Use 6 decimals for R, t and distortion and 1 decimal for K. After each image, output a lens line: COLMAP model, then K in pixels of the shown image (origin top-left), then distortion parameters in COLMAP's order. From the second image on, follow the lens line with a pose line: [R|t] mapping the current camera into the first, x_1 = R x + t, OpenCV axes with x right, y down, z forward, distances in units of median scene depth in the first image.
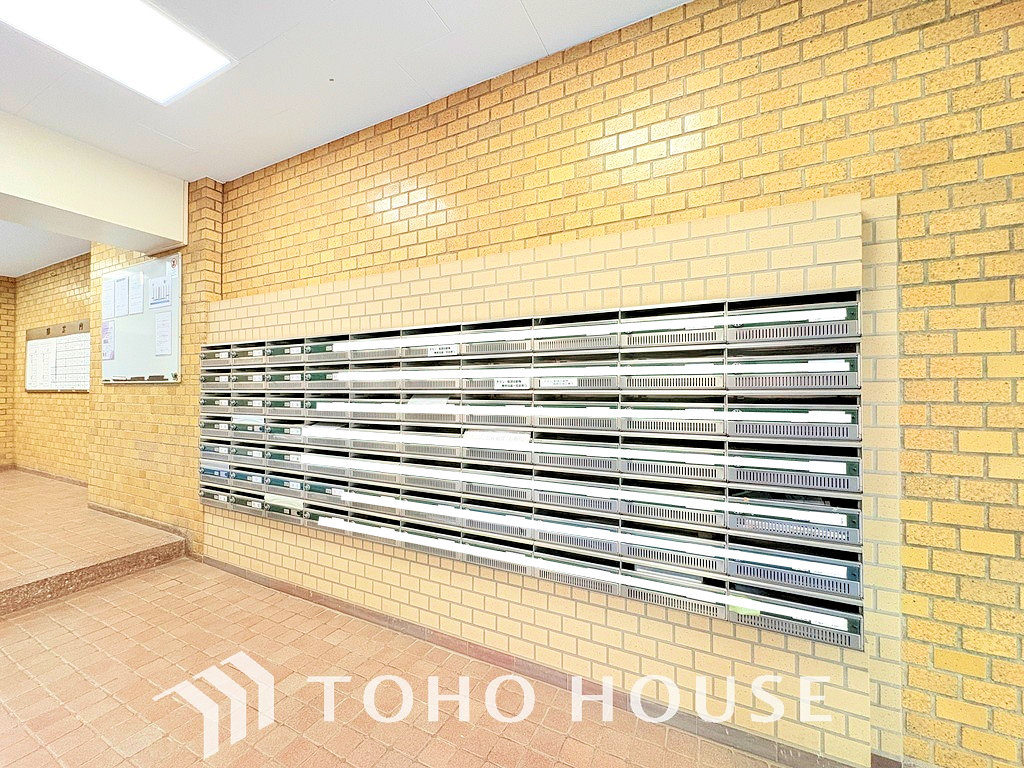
lens RADIAL K [[409.5, 0, 506.7], [0, 409.5, 384.6], [0, 0, 1]] dist [-0.000319, 0.000151]
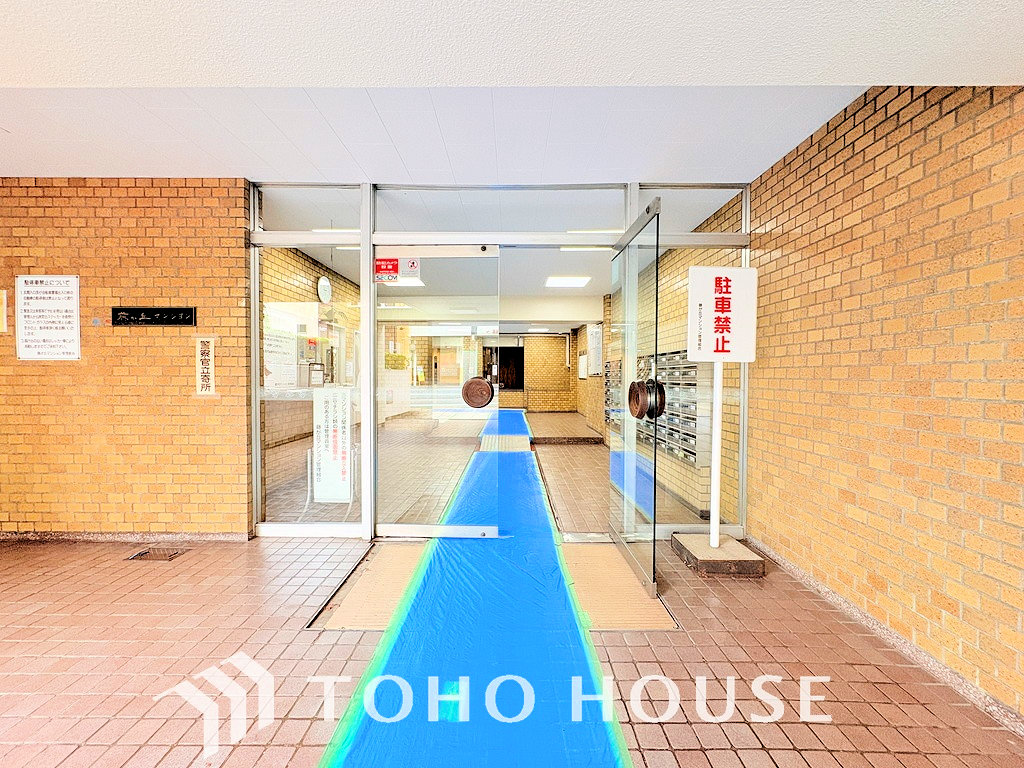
lens RADIAL K [[409.5, 0, 510.5], [0, 409.5, 382.9], [0, 0, 1]] dist [-0.000319, 0.000151]
pose [[0.444936, 0.013844, -0.895455, 1.218324], [-0.000263, 0.999882, 0.015328, 0.009901], [0.895562, -0.006584, 0.444888, -0.626276]]
